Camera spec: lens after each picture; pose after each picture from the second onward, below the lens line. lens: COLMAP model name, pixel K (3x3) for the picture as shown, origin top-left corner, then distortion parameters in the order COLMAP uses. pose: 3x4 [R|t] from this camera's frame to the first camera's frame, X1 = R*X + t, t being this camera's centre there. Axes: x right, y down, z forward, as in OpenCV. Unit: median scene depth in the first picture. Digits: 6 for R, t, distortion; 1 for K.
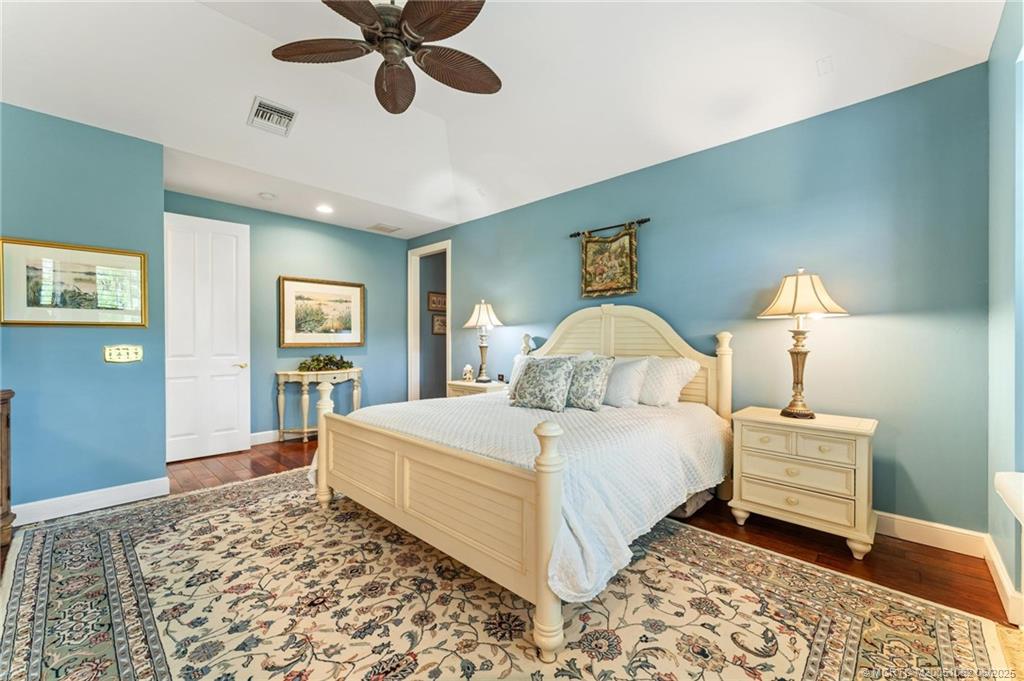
lens RADIAL K [[412.3, 0, 515.6], [0, 412.3, 340.7], [0, 0, 1]] dist [0.001337, 0.000184]
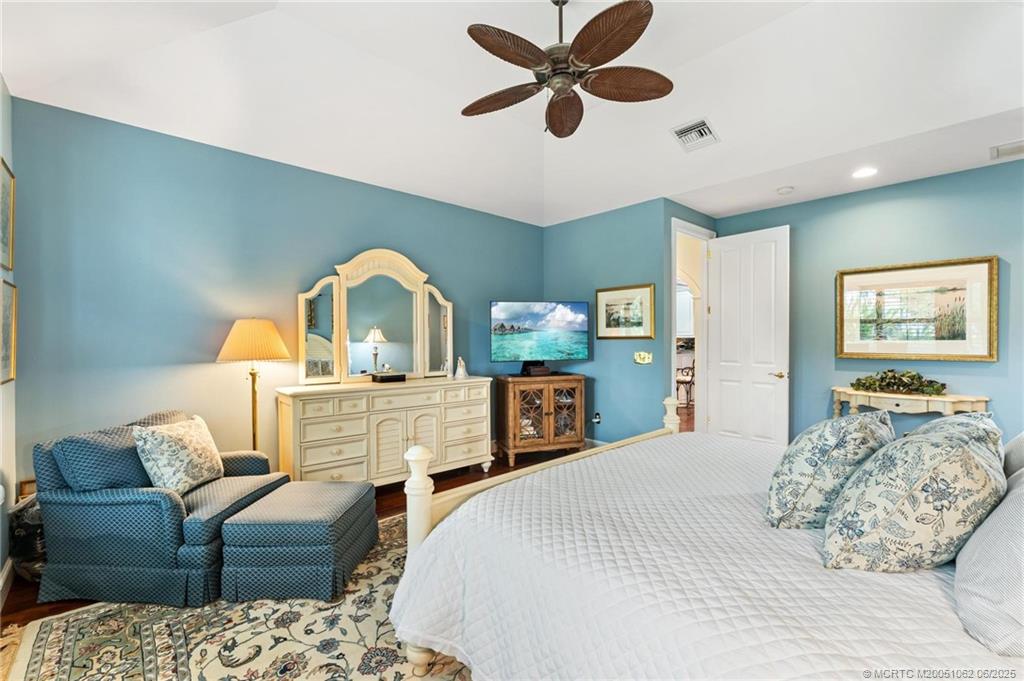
lens RADIAL K [[457.3, 0, 512.0], [0, 457.3, 340.5], [0, 0, 1]] dist [0.000947, 0.000182]
pose [[-0.095859, 0.003641, -0.995388, 0.400663], [-0.000763, 0.999993, 0.003731, -0.021437], [0.995395, 0.001118, -0.095856, 0.442576]]
